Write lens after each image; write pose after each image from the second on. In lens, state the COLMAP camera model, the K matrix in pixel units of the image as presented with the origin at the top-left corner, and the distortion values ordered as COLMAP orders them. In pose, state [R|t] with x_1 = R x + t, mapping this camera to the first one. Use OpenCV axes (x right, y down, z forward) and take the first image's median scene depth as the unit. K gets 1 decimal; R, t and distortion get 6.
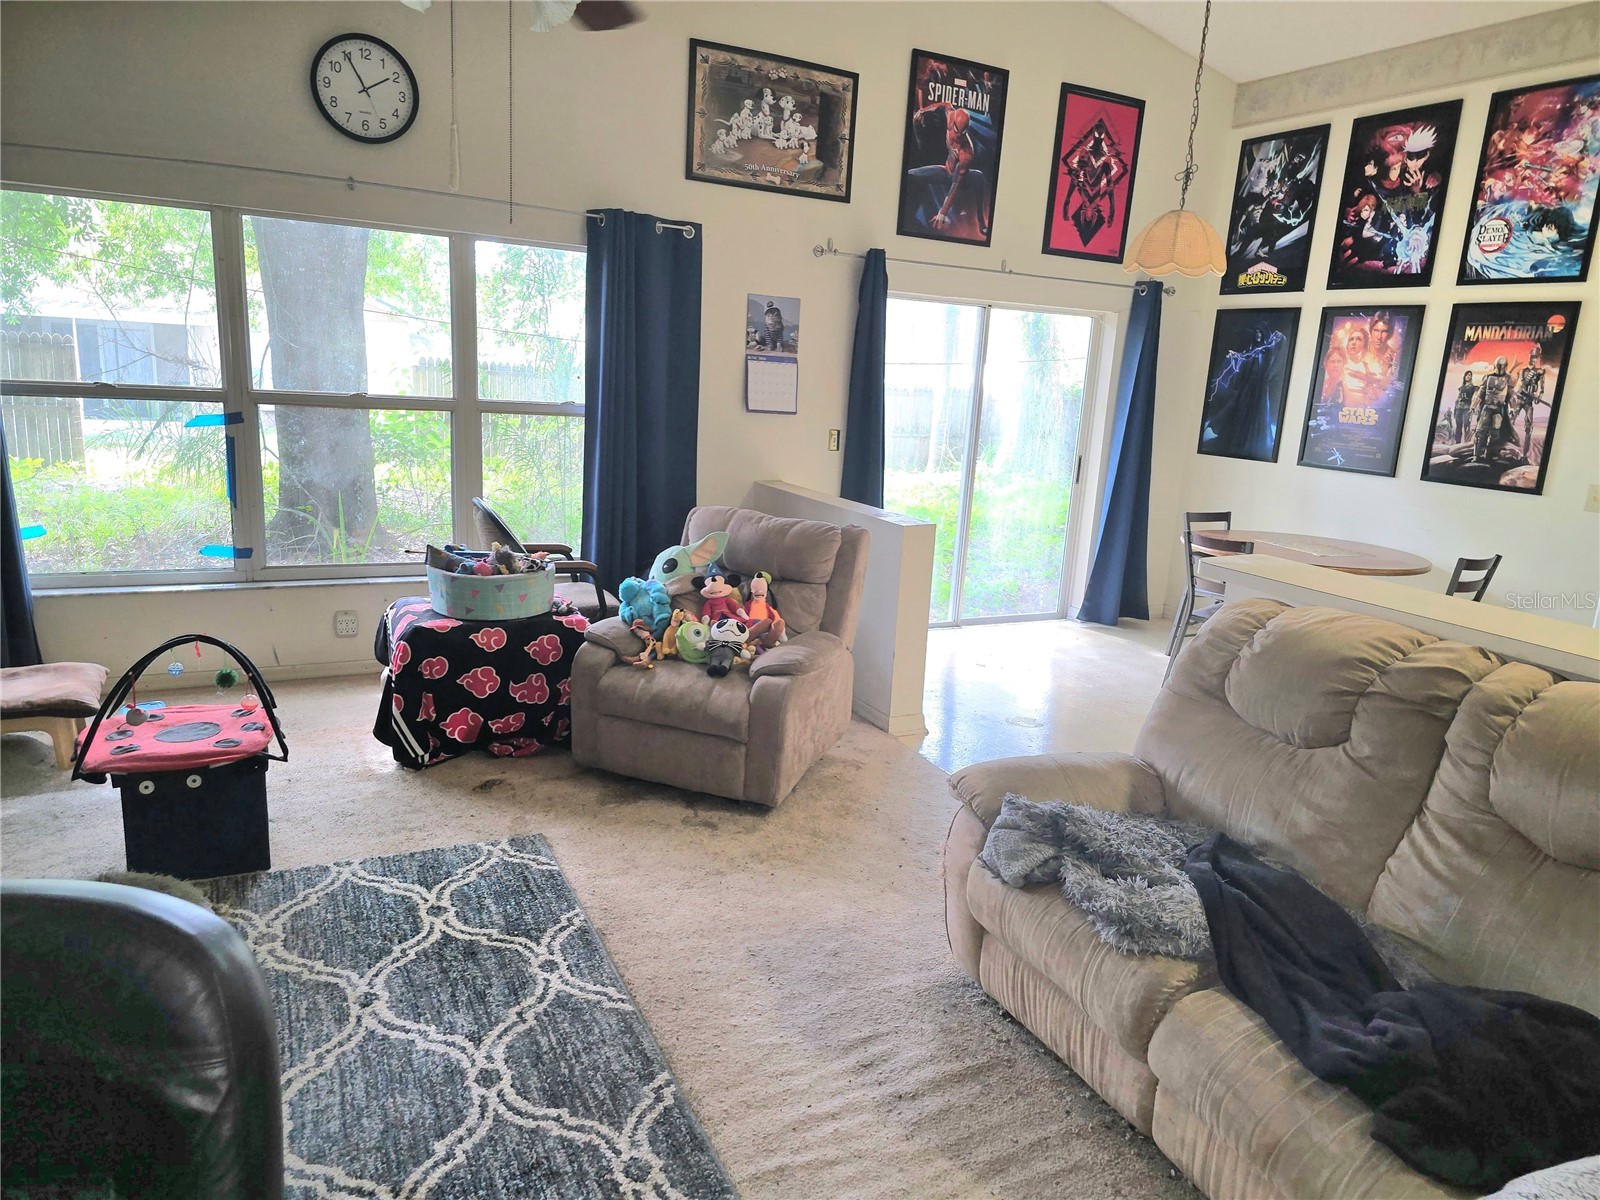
lens RADIAL K [[1083.8, 0, 810.9], [0, 1083.8, 619.0], [0, 0, 1]] dist [0.050668, -0.044582]
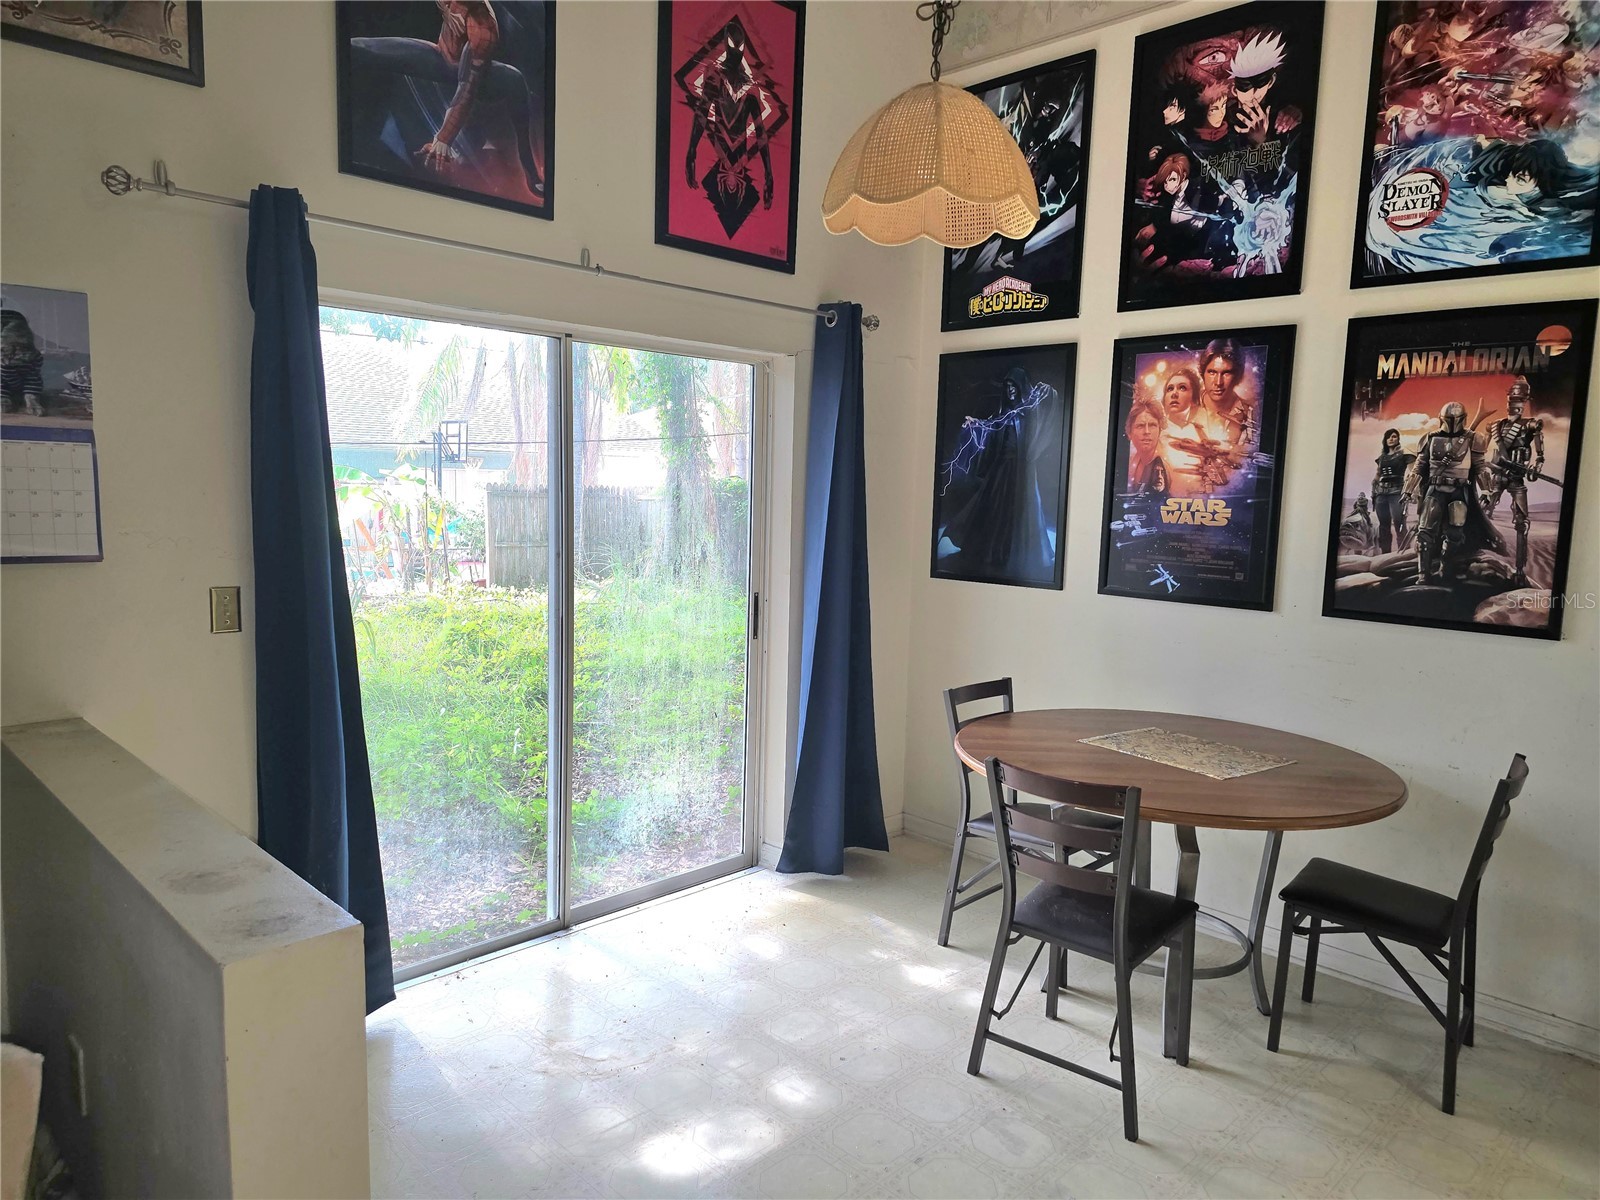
lens RADIAL K [[1070.5, 0, 803.6], [0, 1070.5, 607.8], [0, 0, 1]] dist [0.044424, -0.041317]
pose [[0.952669, -0.070001, 0.295840, 0.118424], [0.098792, 0.991599, -0.083501, -0.108580], [-0.287509, 0.108775, 0.951581, 0.522004]]
